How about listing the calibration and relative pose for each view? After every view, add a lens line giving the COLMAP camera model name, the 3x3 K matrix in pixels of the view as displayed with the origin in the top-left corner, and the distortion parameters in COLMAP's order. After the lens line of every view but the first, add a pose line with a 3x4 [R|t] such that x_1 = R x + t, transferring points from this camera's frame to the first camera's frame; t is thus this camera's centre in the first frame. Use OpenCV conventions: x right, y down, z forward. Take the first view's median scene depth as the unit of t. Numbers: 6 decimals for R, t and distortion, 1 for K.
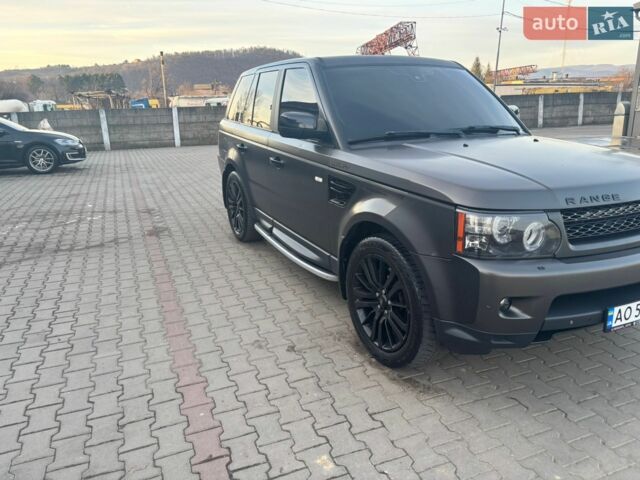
lens RADIAL K [[463.8, 0, 316.2], [0, 463.8, 240.1], [0, 0, 1]] dist [0.020901, 0.003178]
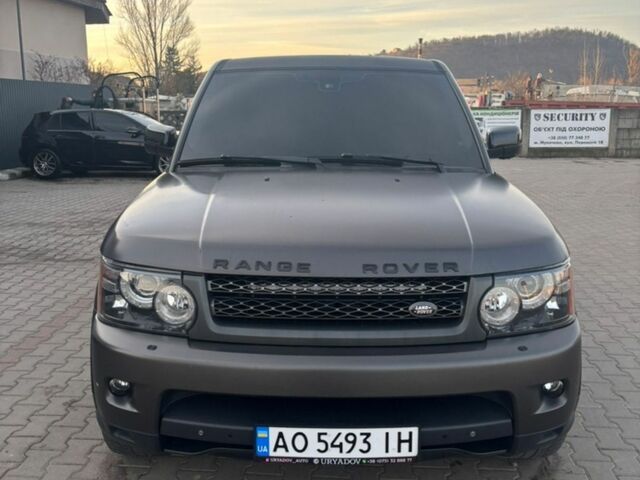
lens RADIAL K [[629.5, 0, 325.2], [0, 629.5, 241.4], [0, 0, 1]] dist [0.007769, 0.000000]
pose [[0.899280, 0.113172, -0.422478, 0.496828], [-0.142506, 0.989049, -0.038392, -0.046825], [0.413506, 0.094731, 0.905560, 0.081911]]
